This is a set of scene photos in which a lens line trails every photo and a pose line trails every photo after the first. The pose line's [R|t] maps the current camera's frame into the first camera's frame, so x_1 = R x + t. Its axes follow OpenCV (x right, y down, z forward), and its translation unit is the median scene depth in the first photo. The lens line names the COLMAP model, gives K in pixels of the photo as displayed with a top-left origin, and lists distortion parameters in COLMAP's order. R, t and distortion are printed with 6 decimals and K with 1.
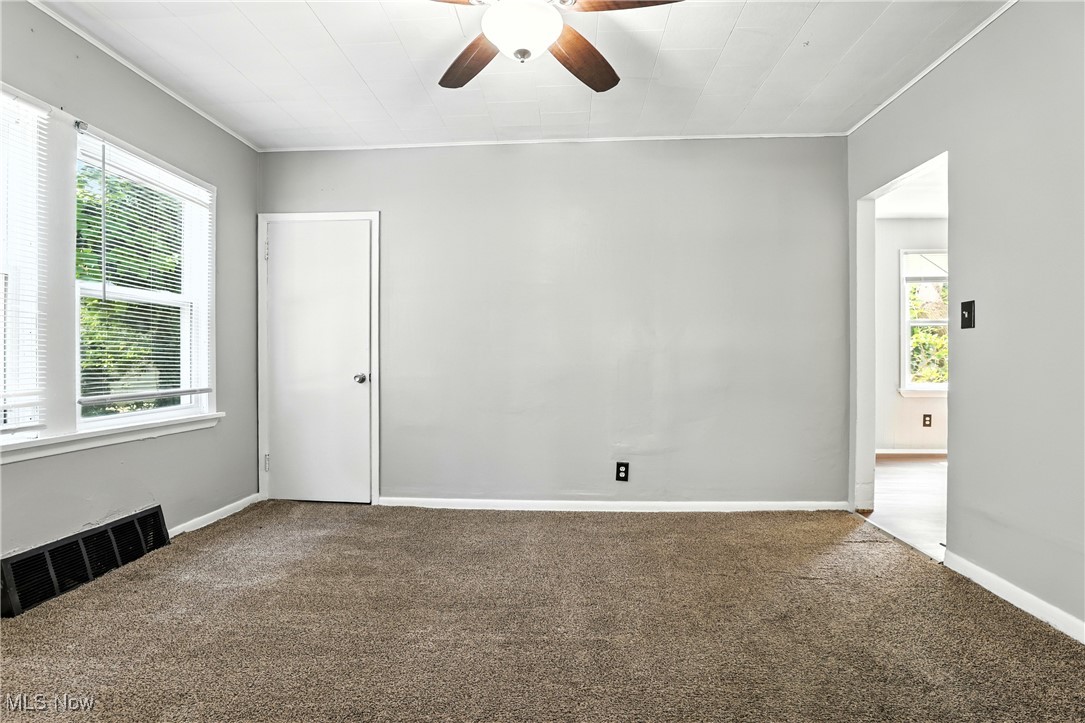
lens RADIAL K [[512.0, 0, 534.7], [0, 512.0, 360.7], [0, 0, 1]] dist [-0.026204, 0.000589]
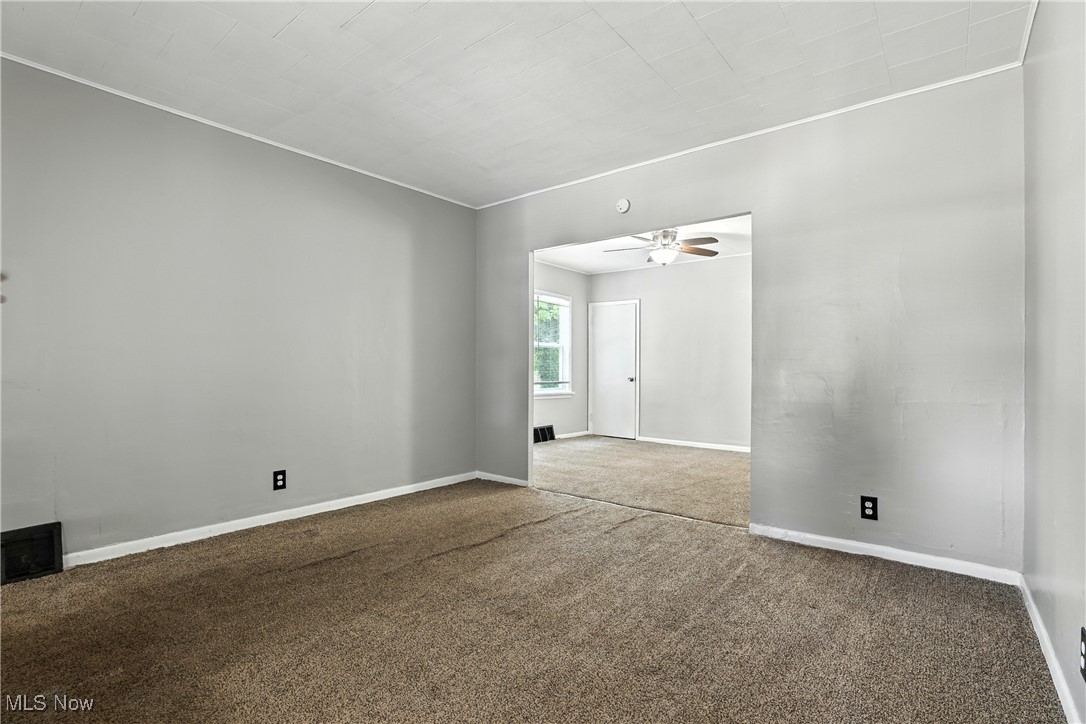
lens RADIAL K [[512.5, 0, 535.2], [0, 512.5, 361.2], [0, 0, 1]] dist [-0.026204, 0.000589]
pose [[0.808335, -0.003071, -0.588715, 0.656838], [-0.008060, 0.999835, -0.016282, -0.001870], [0.588668, 0.017906, 0.808177, -1.057351]]
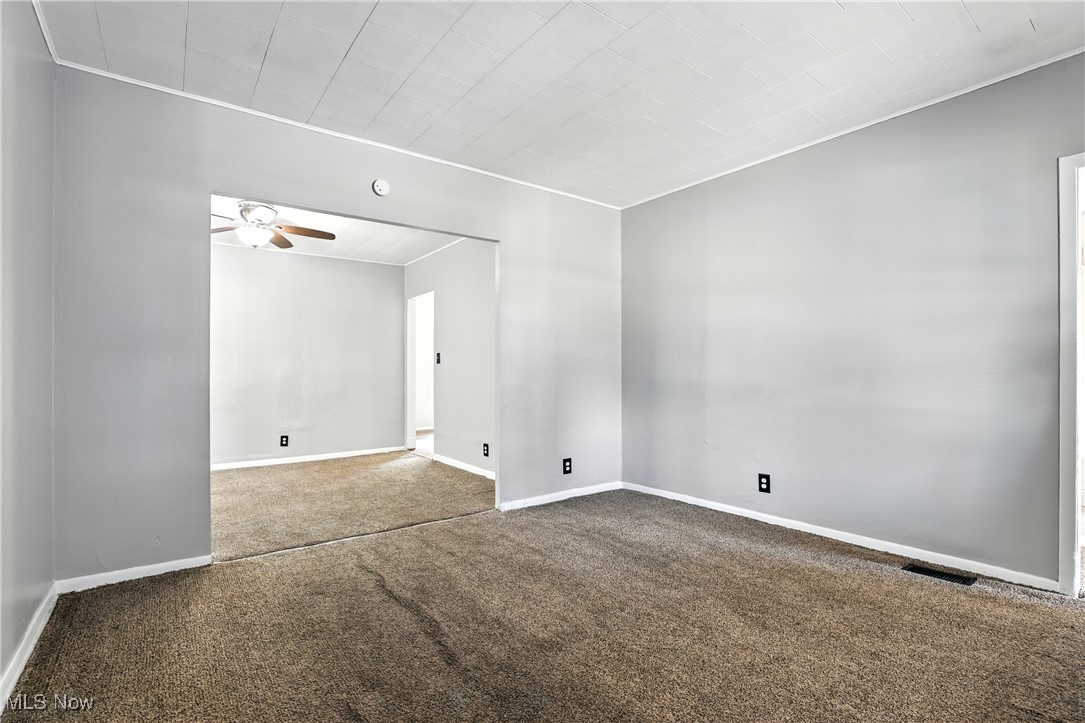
lens RADIAL K [[512.0, 0, 534.7], [0, 512.0, 360.7], [0, 0, 1]] dist [-0.026204, 0.000589]
pose [[0.760440, 0.014652, 0.649243, -0.334918], [0.006702, 0.999515, -0.030407, 0.002045], [-0.649374, 0.027474, 0.759973, -0.955235]]
